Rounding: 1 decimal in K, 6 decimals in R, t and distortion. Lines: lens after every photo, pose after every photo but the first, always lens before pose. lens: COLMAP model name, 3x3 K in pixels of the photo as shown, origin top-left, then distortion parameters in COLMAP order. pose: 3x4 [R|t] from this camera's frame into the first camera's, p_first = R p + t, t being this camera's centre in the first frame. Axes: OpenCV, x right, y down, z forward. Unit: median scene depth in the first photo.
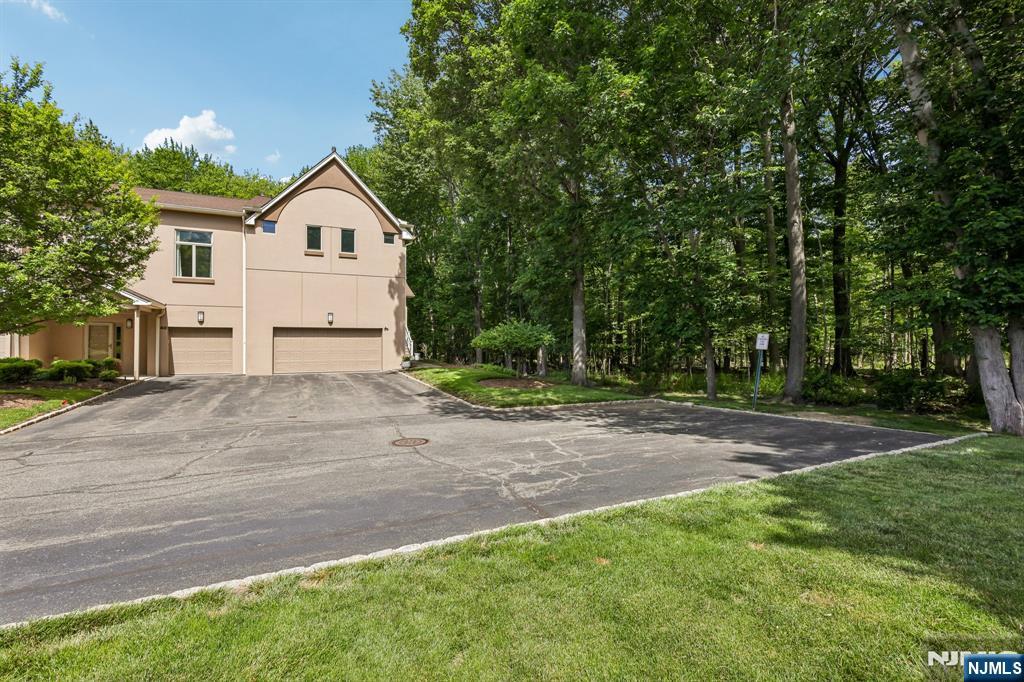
lens RADIAL K [[470.5, 0, 511.1], [0, 470.5, 340.0], [0, 0, 1]] dist [-0.003275, 0.002196]
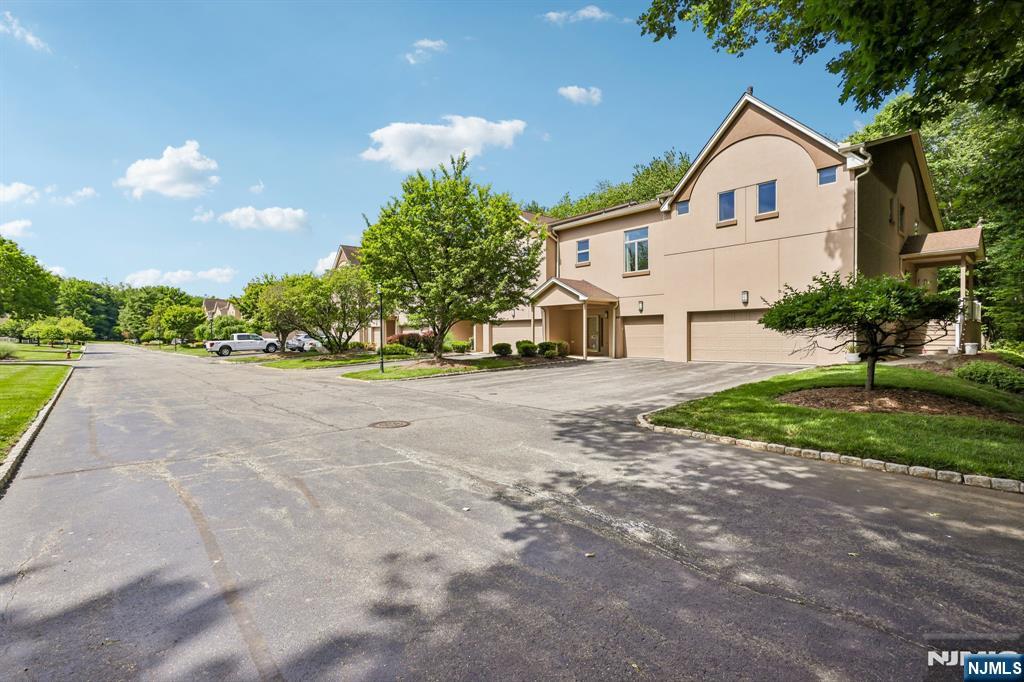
lens RADIAL K [[470.5, 0, 508.7], [0, 470.5, 339.8], [0, 0, 1]] dist [-0.003275, 0.002196]
pose [[0.271228, 0.005013, -0.962502, 0.393489], [0.013938, 0.999861, 0.009136, 0.019733], [0.962414, -0.015894, 0.271121, 0.494187]]
